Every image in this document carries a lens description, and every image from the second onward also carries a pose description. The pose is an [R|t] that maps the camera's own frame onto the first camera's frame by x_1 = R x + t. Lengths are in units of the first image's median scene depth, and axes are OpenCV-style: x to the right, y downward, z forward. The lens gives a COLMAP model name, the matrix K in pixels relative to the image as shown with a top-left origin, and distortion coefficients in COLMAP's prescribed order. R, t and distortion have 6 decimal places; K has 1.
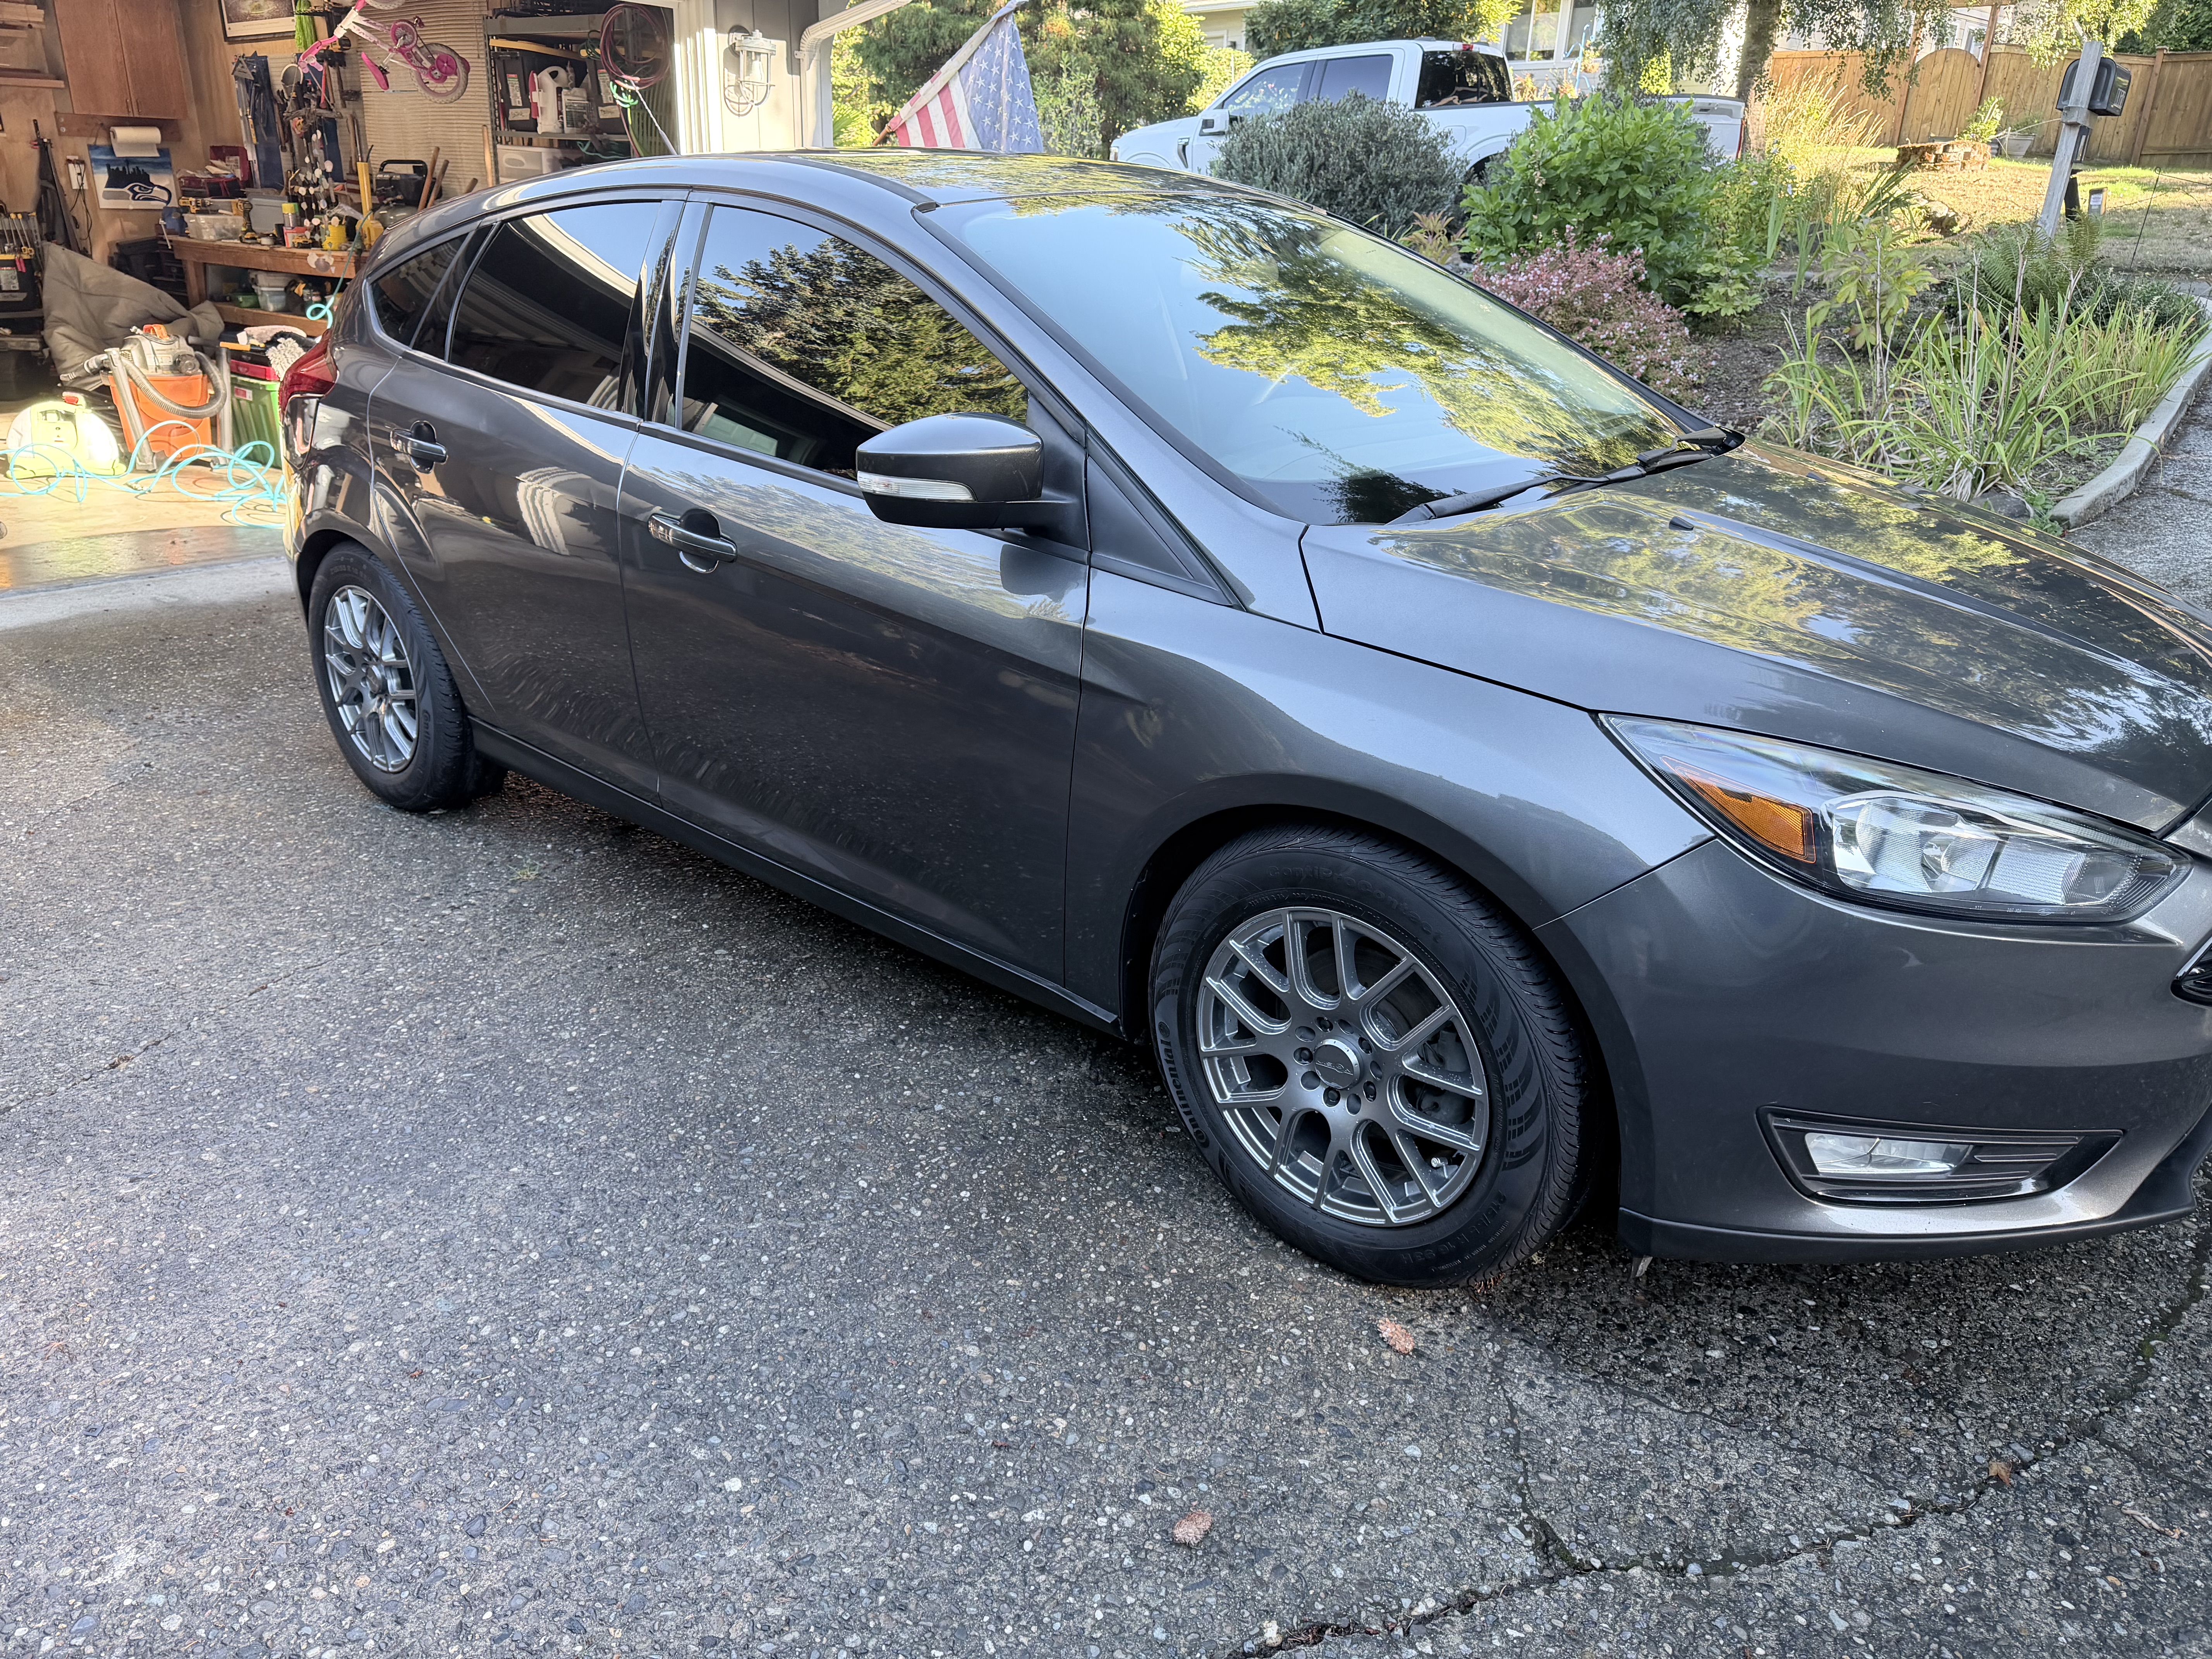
lens RADIAL K [[1544.7, 0, 1108.0], [0, 1544.7, 852.8], [0, 0, 1]] dist [0.022095, 0.000139]
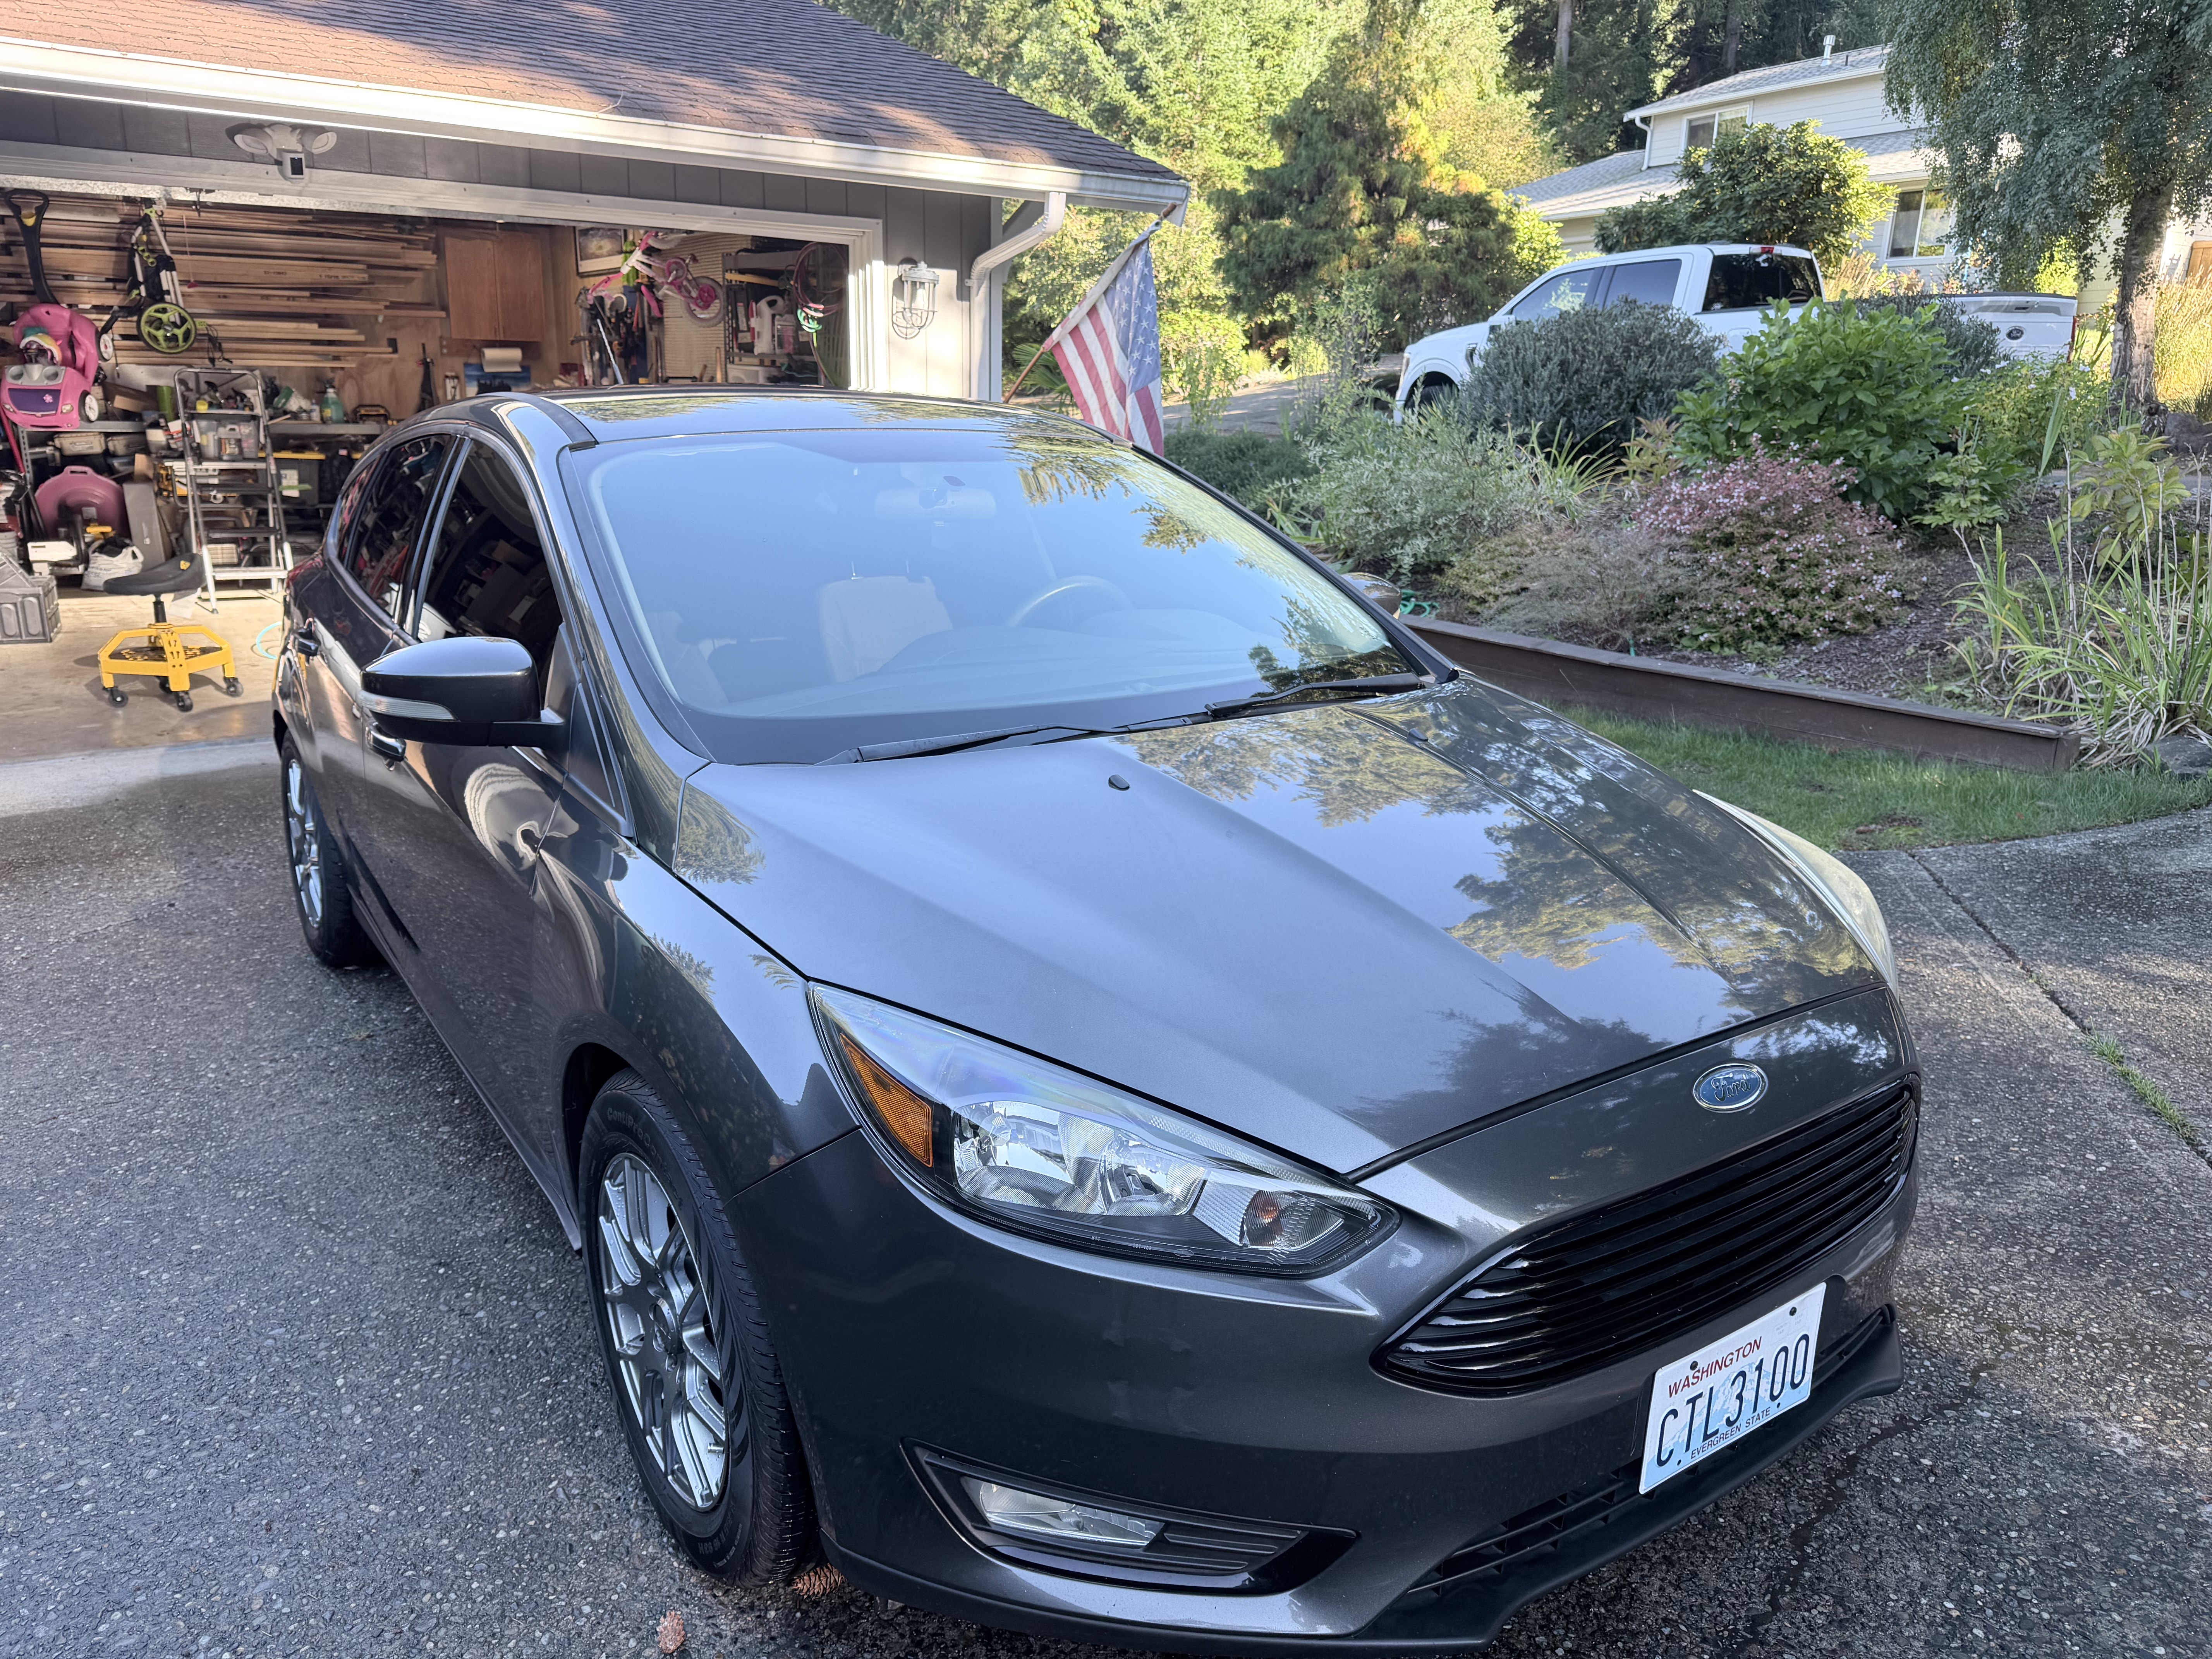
lens RADIAL K [[1559.4, 0, 1106.0], [0, 1559.4, 829.5], [0, 0, 1]] dist [0.087288, -0.088658]
pose [[0.971801, 0.060892, -0.227807, 0.134307], [-0.089951, 0.988760, -0.119429, -0.015811], [0.217974, 0.136553, 0.966354, 0.018827]]
